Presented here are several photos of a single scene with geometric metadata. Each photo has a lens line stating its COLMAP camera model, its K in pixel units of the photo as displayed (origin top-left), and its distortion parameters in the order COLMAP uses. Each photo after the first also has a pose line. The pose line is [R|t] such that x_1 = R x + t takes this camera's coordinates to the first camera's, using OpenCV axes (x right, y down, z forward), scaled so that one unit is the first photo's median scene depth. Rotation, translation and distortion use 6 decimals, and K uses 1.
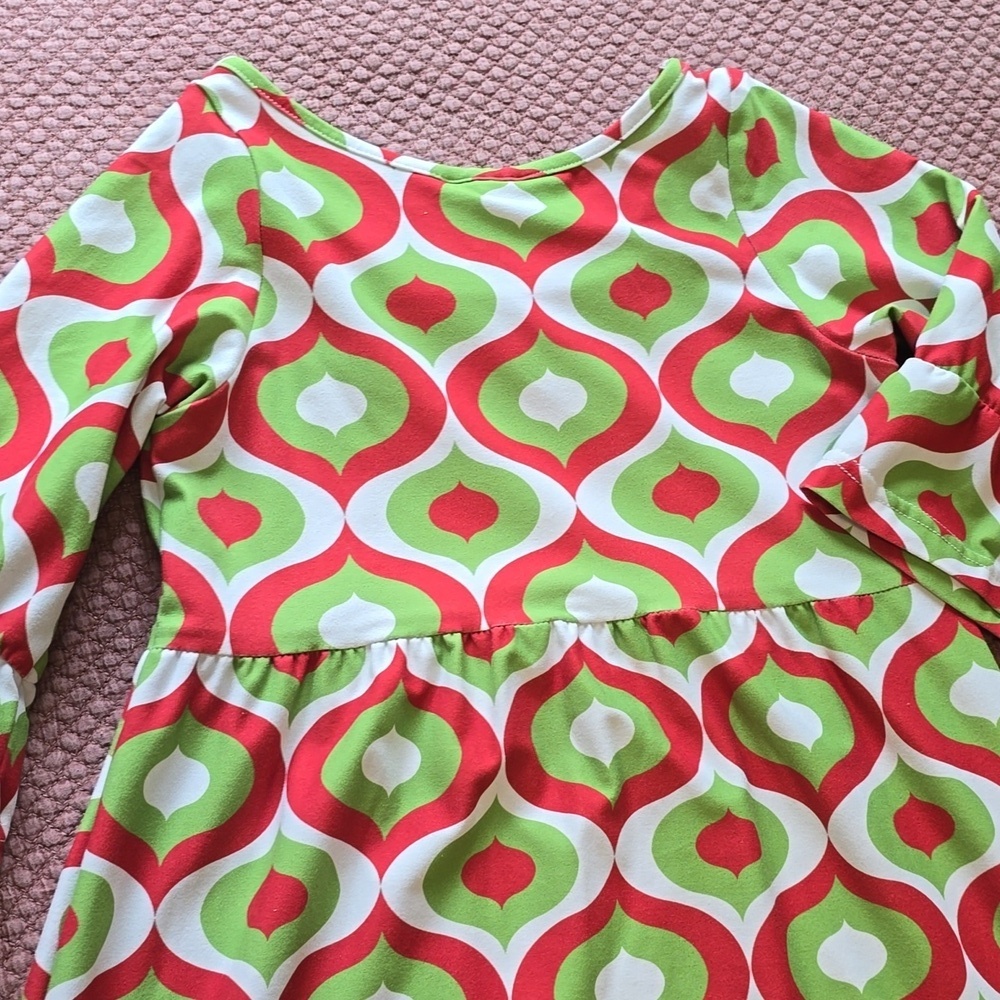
lens RADIAL K [[1453.4, 0, 500.0], [0, 1453.4, 500.0], [0, 0, 1]] dist [0.154868, -0.455632]
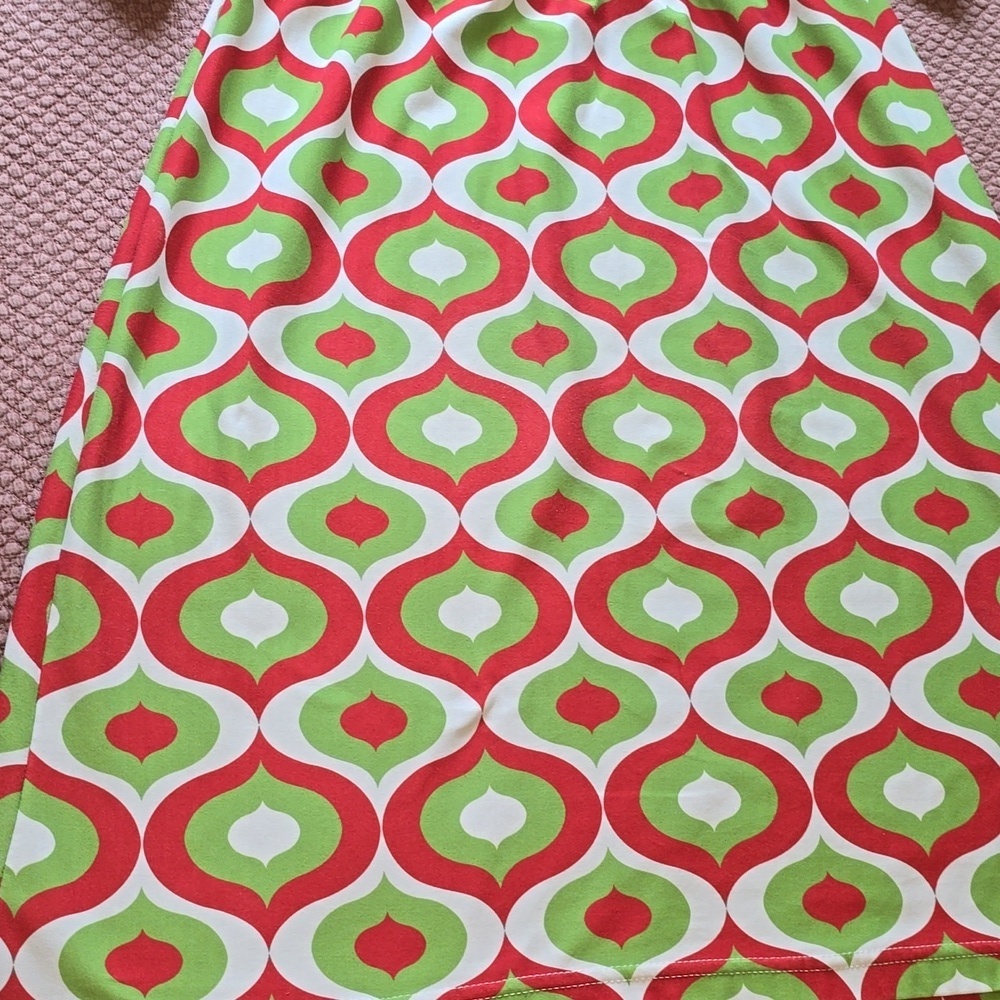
lens RADIAL K [[1453.4, 0, 500.0], [0, 1453.4, 500.0], [0, 0, 1]] dist [0.154868, -0.455632]
pose [[0.998845, 0.045028, -0.016771, 0.029711], [-0.046286, 0.995374, -0.084197, 0.795908], [0.012902, 0.084876, 0.996308, -0.391925]]
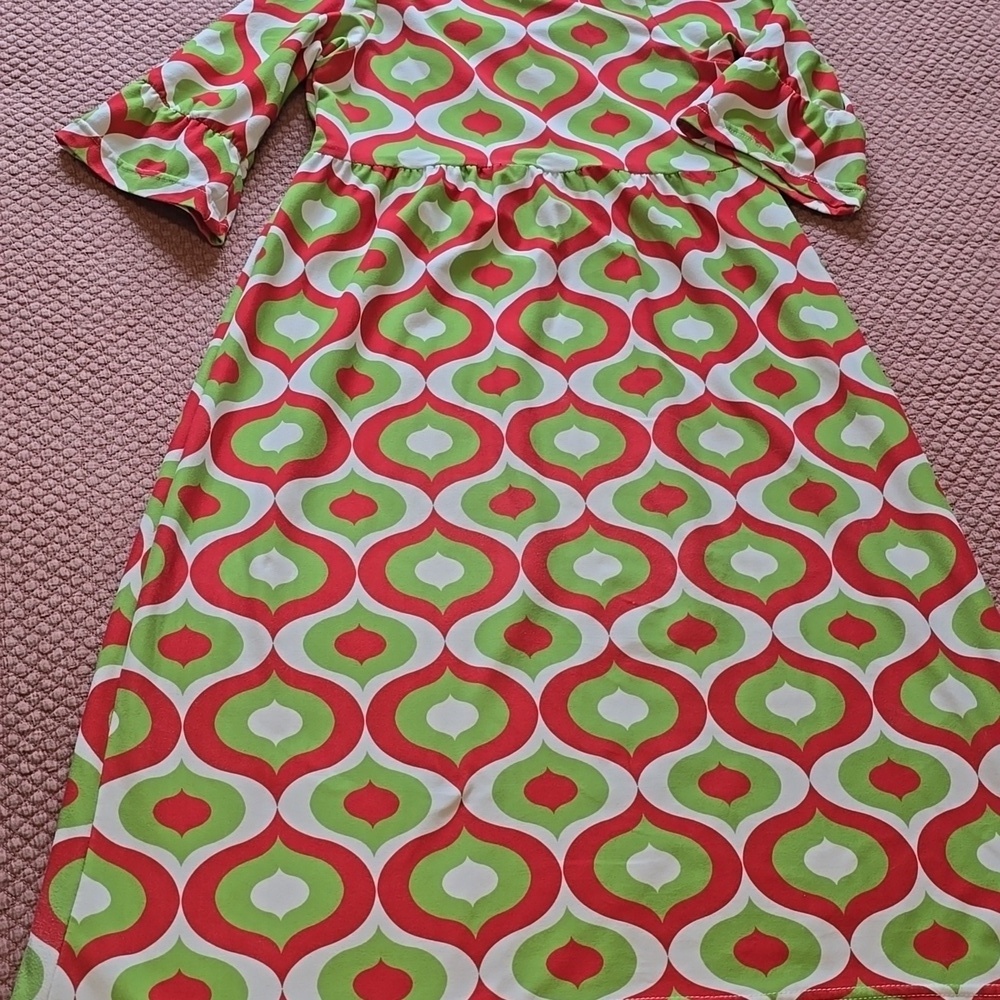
lens RADIAL K [[1453.4, 0, 500.0], [0, 1453.4, 500.0], [0, 0, 1]] dist [0.154868, -0.455632]
pose [[0.997176, 0.007158, -0.074757, 0.139875], [-0.025554, 0.968385, -0.248147, 0.934562], [0.070617, 0.249357, 0.965834, -0.639615]]
